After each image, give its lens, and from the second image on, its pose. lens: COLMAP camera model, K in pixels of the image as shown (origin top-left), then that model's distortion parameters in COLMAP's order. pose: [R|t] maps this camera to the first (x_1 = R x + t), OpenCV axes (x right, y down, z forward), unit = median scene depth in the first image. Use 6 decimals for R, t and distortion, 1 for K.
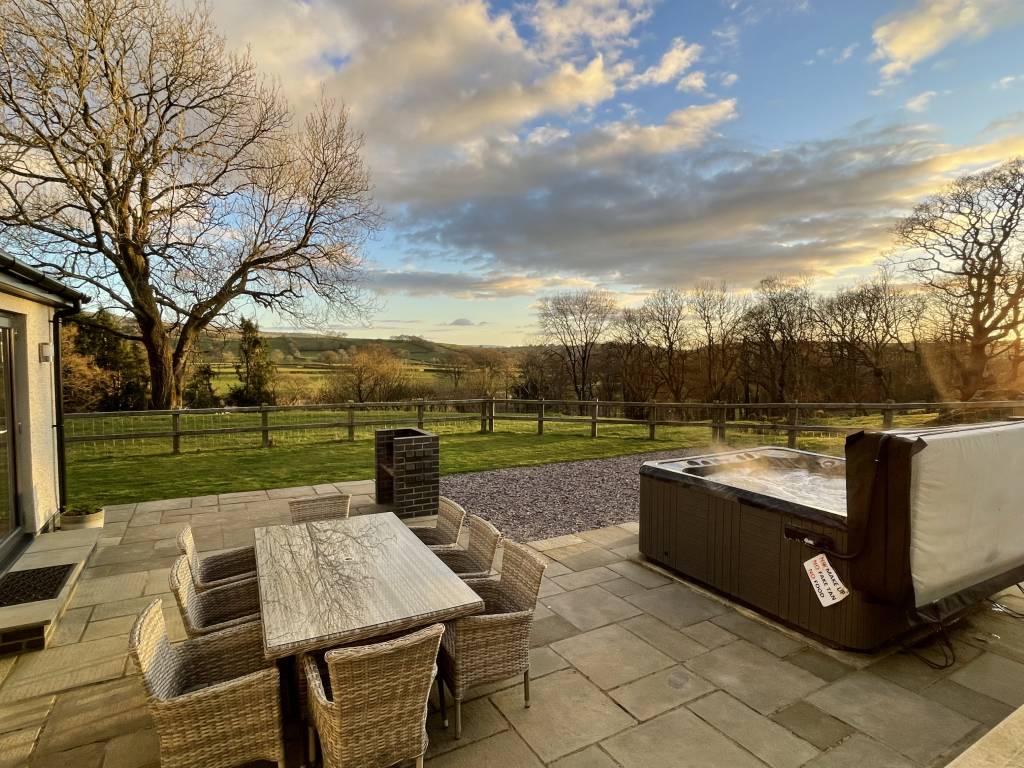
lens RADIAL K [[546.7, 0, 508.4], [0, 546.7, 380.2], [0, 0, 1]] dist [-0.003144, 0.000446]
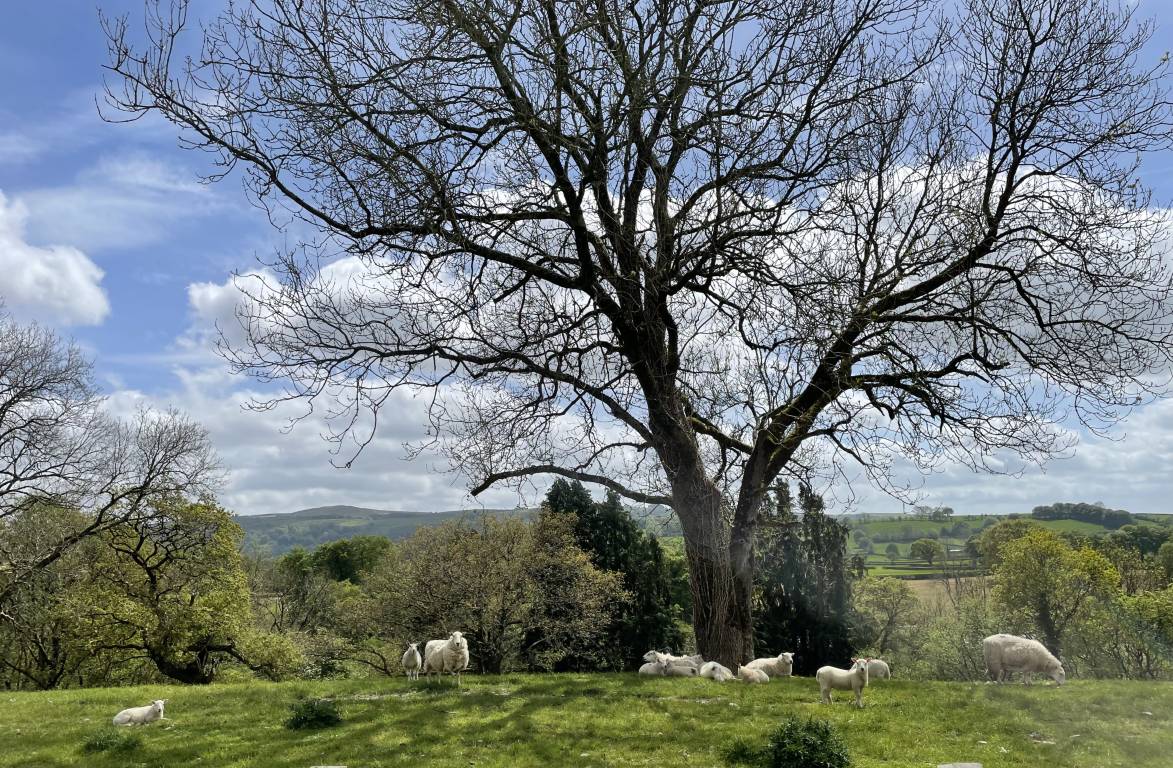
lens RADIAL K [[889.3, 0, 580.5], [0, 889.3, 388.4], [0, 0, 1]] dist [0.007004, -0.004396]
pose [[0.777683, -0.157888, -0.608507, -0.230032], [0.018287, 0.973220, -0.229147, 0.005077], [0.628391, 0.167076, 0.759744, 0.324517]]
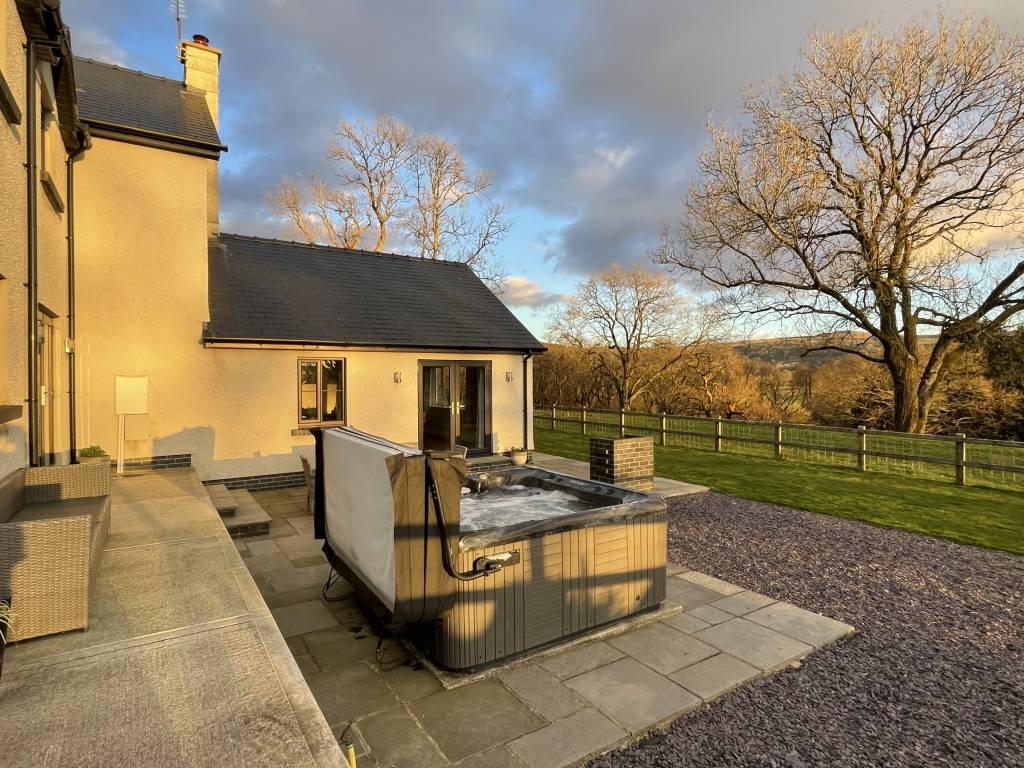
lens RADIAL K [[546.7, 0, 507.4], [0, 546.7, 378.1], [0, 0, 1]] dist [-0.003144, 0.000446]
pose [[0.067091, -0.001118, -0.997746, 0.289203], [-0.043094, 0.999063, -0.004017, -0.006709], [0.996816, 0.043266, 0.066980, 0.173849]]
